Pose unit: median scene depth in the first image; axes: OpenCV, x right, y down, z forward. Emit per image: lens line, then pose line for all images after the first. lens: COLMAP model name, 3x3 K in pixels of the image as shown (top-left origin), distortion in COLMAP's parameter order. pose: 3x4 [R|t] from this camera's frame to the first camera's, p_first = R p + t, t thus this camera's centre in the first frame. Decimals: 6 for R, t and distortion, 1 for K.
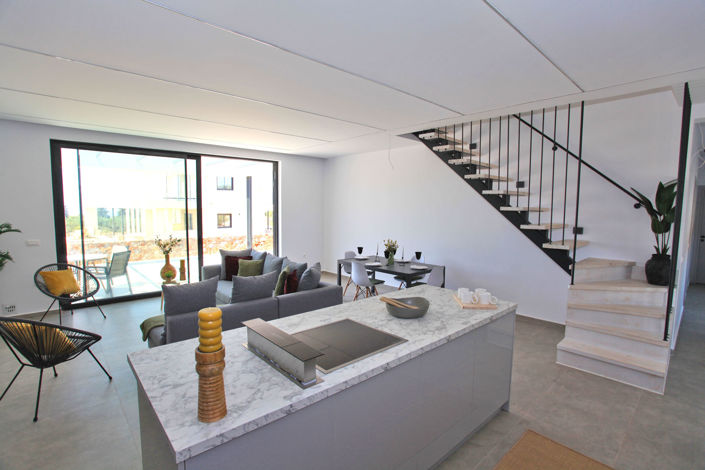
lens RADIAL K [[336.0, 0, 350.0], [0, 336.0, 234.4], [0, 0, 1]] dist [-0.069702, 0.021180]
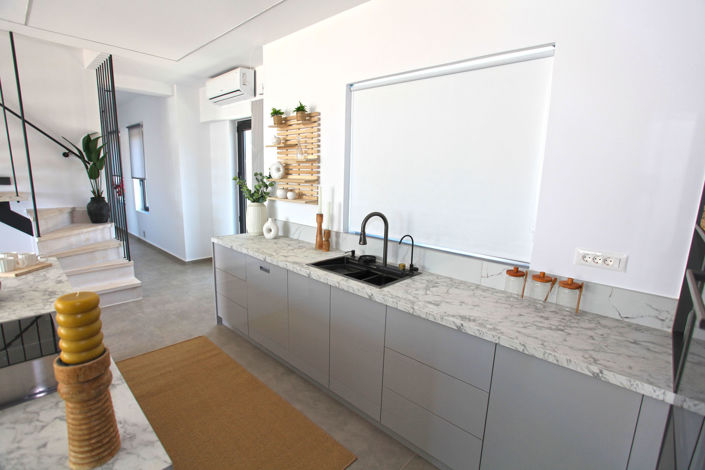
lens RADIAL K [[340.0, 0, 352.5], [0, 340.0, 235.0], [0, 0, 1]] dist [-0.067425, 0.021490]
pose [[-0.086883, -0.194269, 0.977093, -0.302332], [0.051972, 0.978583, 0.199186, 0.006371], [-0.994862, 0.068088, -0.074926, 0.151924]]
